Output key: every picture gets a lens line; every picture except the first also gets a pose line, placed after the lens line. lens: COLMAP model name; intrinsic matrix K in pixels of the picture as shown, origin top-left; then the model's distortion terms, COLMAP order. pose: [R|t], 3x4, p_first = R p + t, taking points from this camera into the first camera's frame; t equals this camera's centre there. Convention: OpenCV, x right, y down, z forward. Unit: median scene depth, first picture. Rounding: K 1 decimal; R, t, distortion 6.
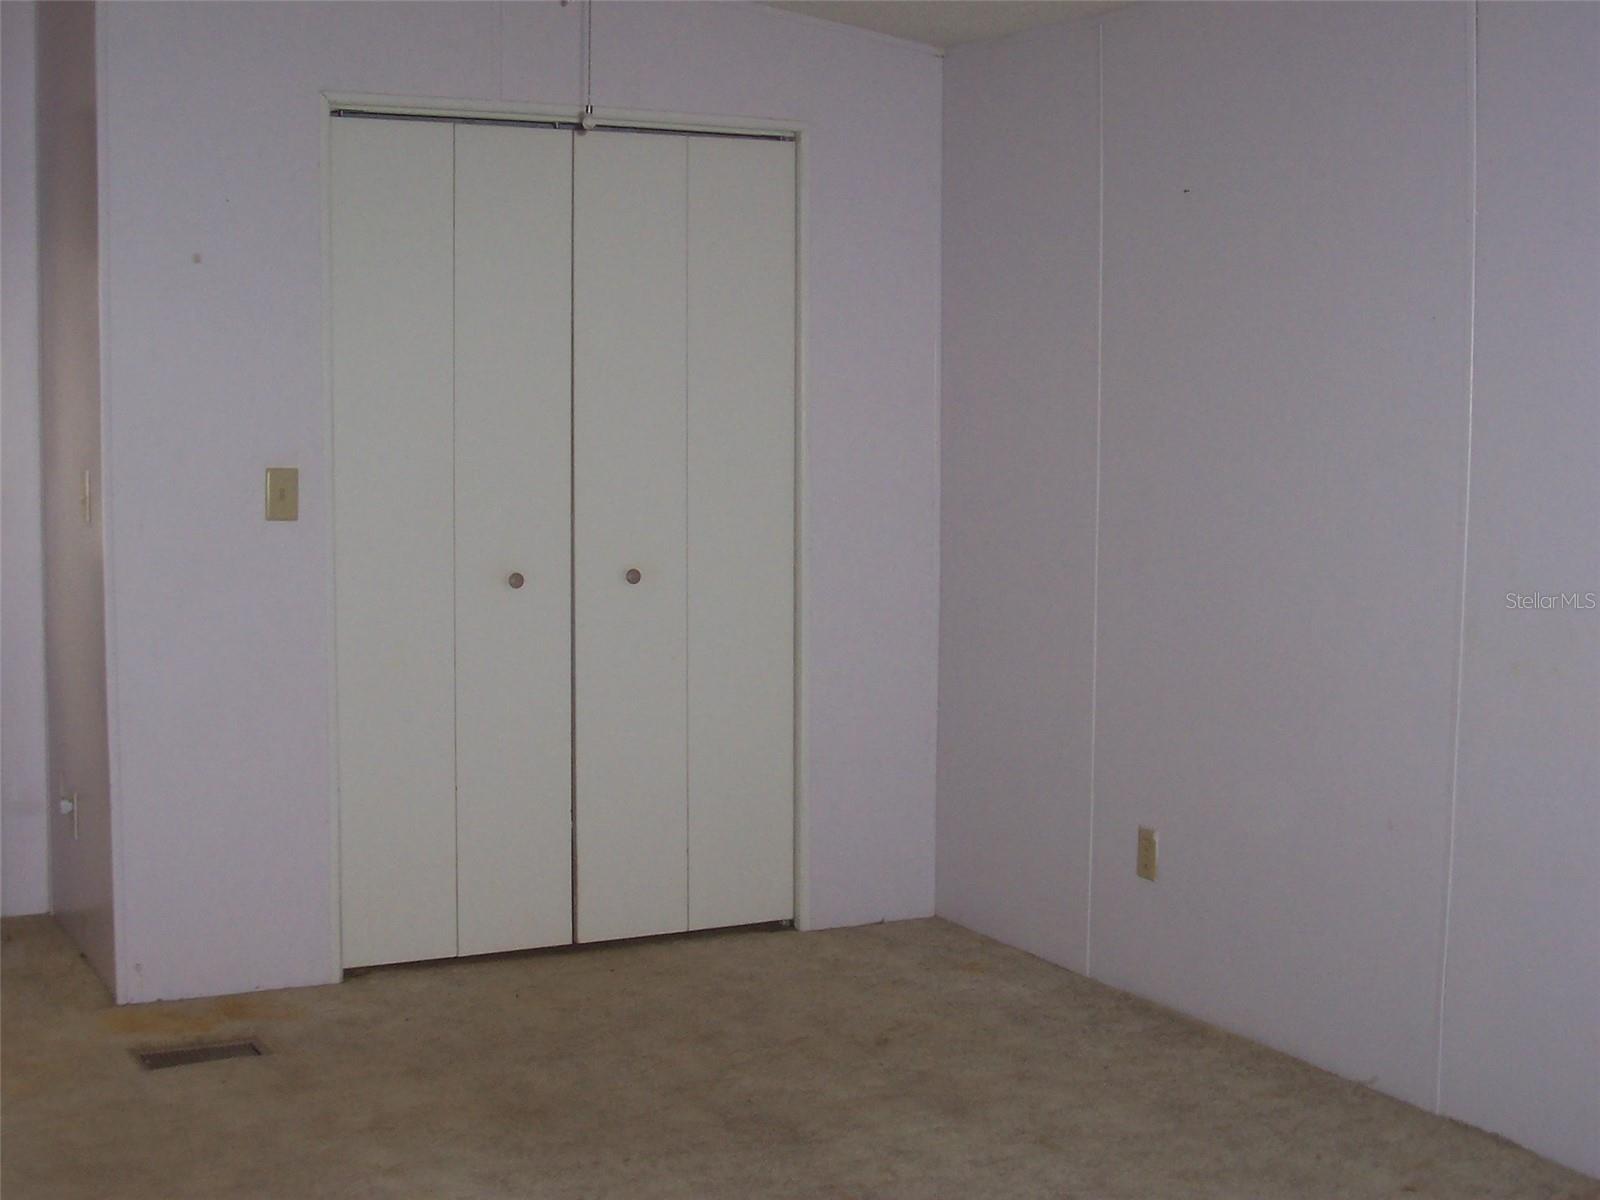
lens RADIAL K [[2265.5, 0, 800.0], [0, 2265.5, 600.0], [0, 0, 1]] dist [-0.171945, 0.190146]
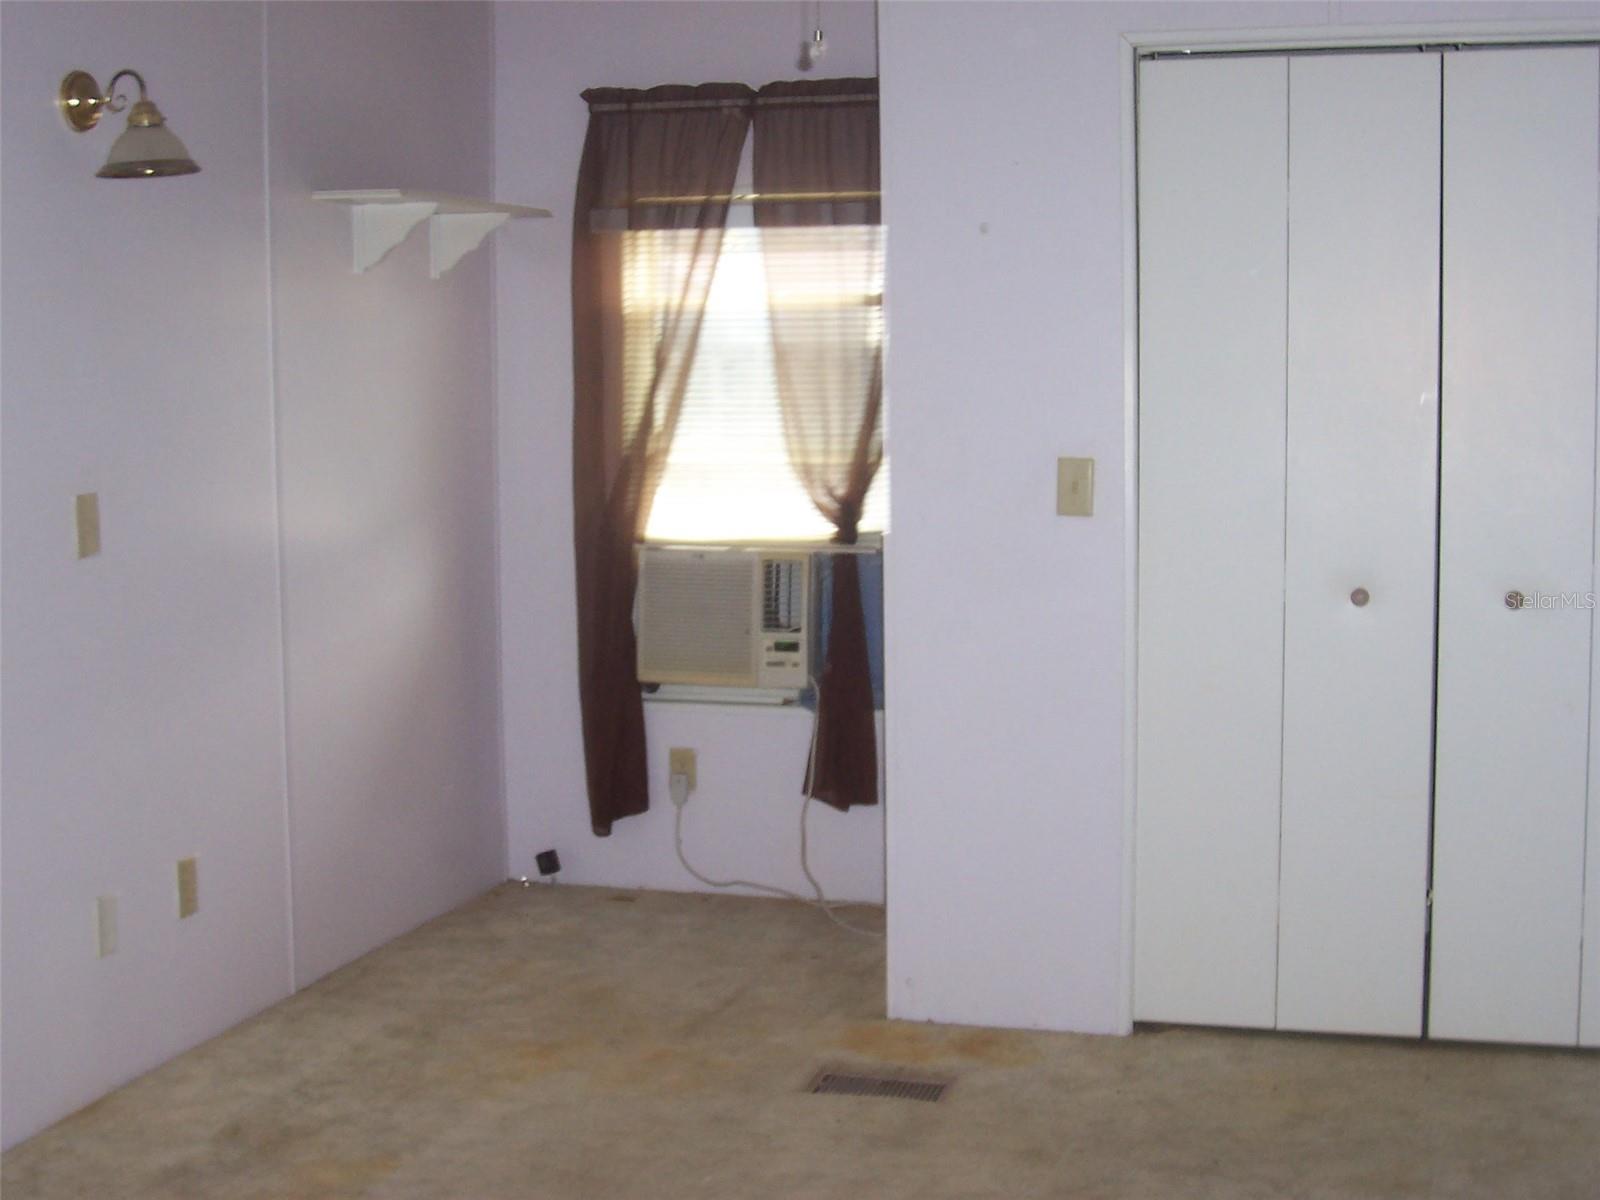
lens RADIAL K [[2265.5, 0, 800.0], [0, 2265.5, 600.0], [0, 0, 1]] dist [-0.171945, 0.190146]
pose [[0.721569, 0.060046, -0.689733, 0.311138], [-0.048877, 0.998164, 0.035764, -0.028396], [0.690615, 0.007906, 0.723180, 0.264681]]
